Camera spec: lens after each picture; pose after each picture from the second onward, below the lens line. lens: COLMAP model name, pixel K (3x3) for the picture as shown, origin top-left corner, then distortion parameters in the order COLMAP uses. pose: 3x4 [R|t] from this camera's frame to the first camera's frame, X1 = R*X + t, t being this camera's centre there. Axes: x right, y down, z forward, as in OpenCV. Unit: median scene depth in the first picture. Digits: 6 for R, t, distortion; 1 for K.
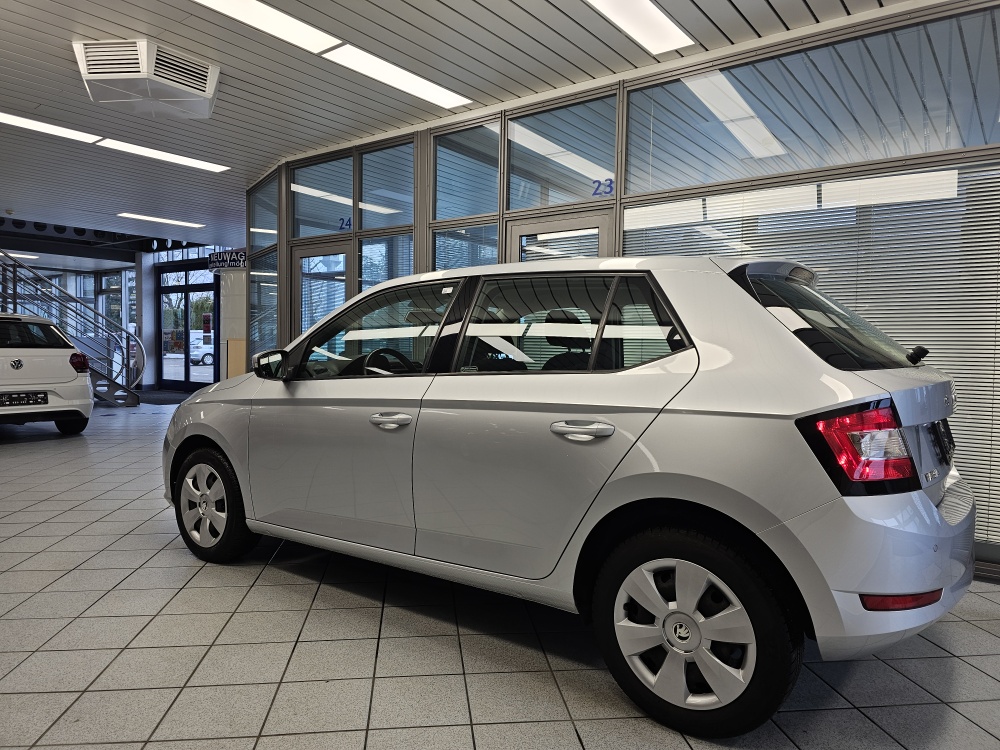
lens RADIAL K [[661.0, 0, 485.7], [0, 661.0, 371.1], [0, 0, 1]] dist [0.063752, -0.062482]
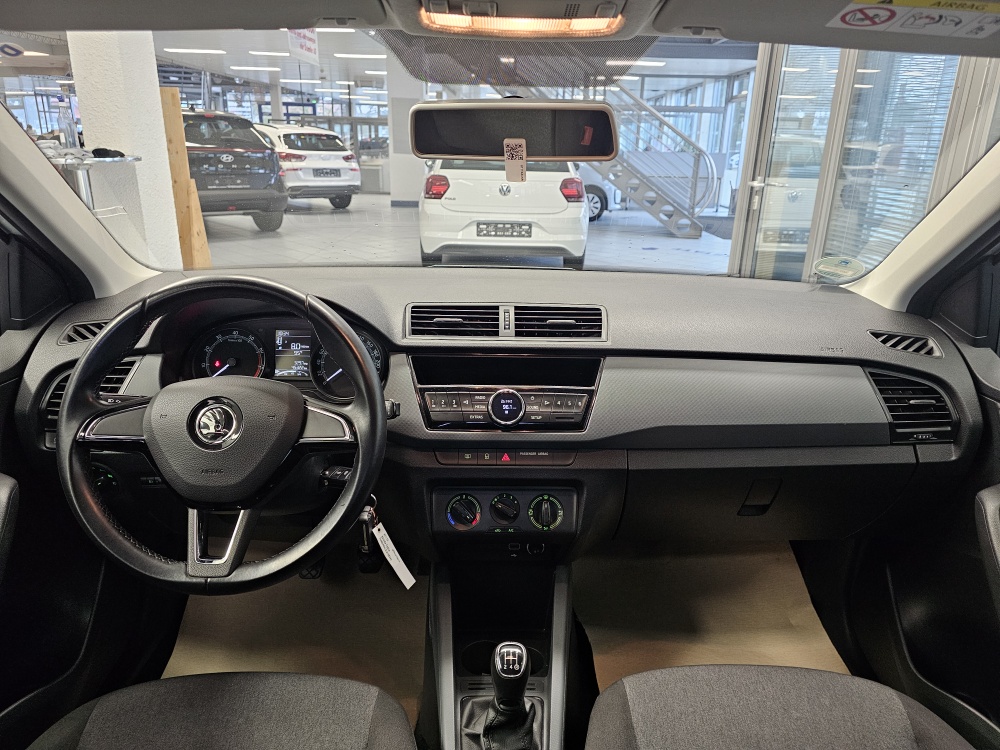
lens RADIAL K [[645.9, 0, 505.7], [0, 645.9, 381.1], [0, 0, 1]] dist [0.063961, -0.057594]
pose [[0.614115, 0.269063, -0.741935, 0.022395], [-0.045152, 0.950529, 0.307336, -0.033449], [0.787924, -0.155240, 0.595883, 0.429062]]
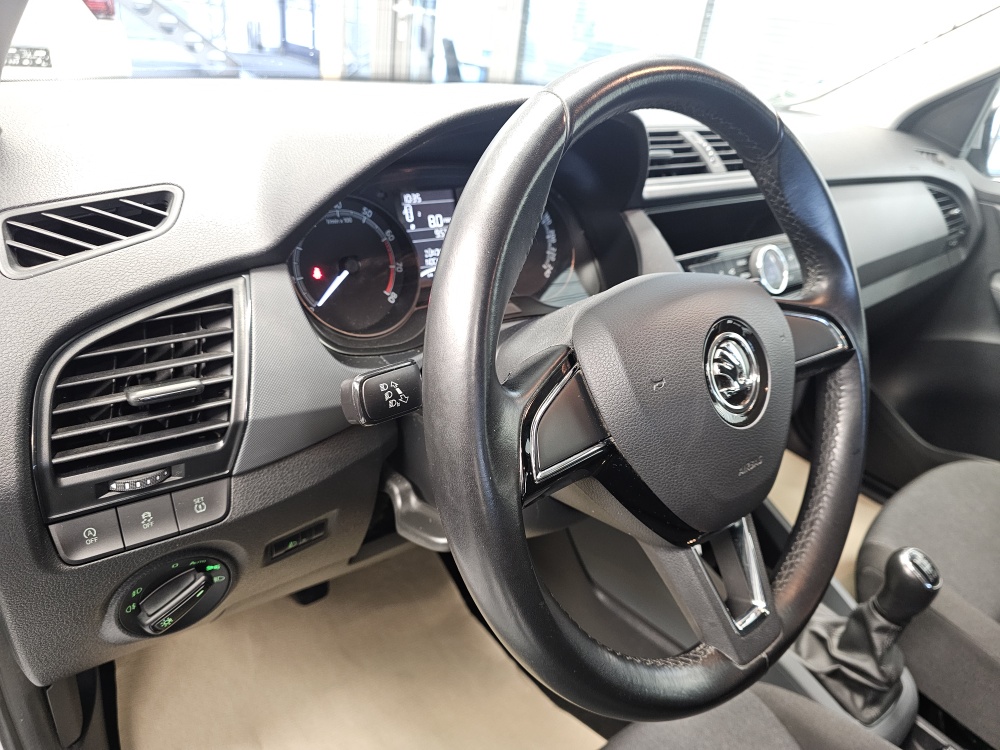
lens RADIAL K [[666.0, 0, 500.0], [0, 666.0, 375.0], [0, 0, 1]] dist [0.047053, -0.058844]
pose [[0.967687, 0.198454, -0.155554, -0.074616], [-0.113321, 0.893372, 0.434794, -0.016608], [0.225254, -0.403117, 0.886994, 0.406303]]
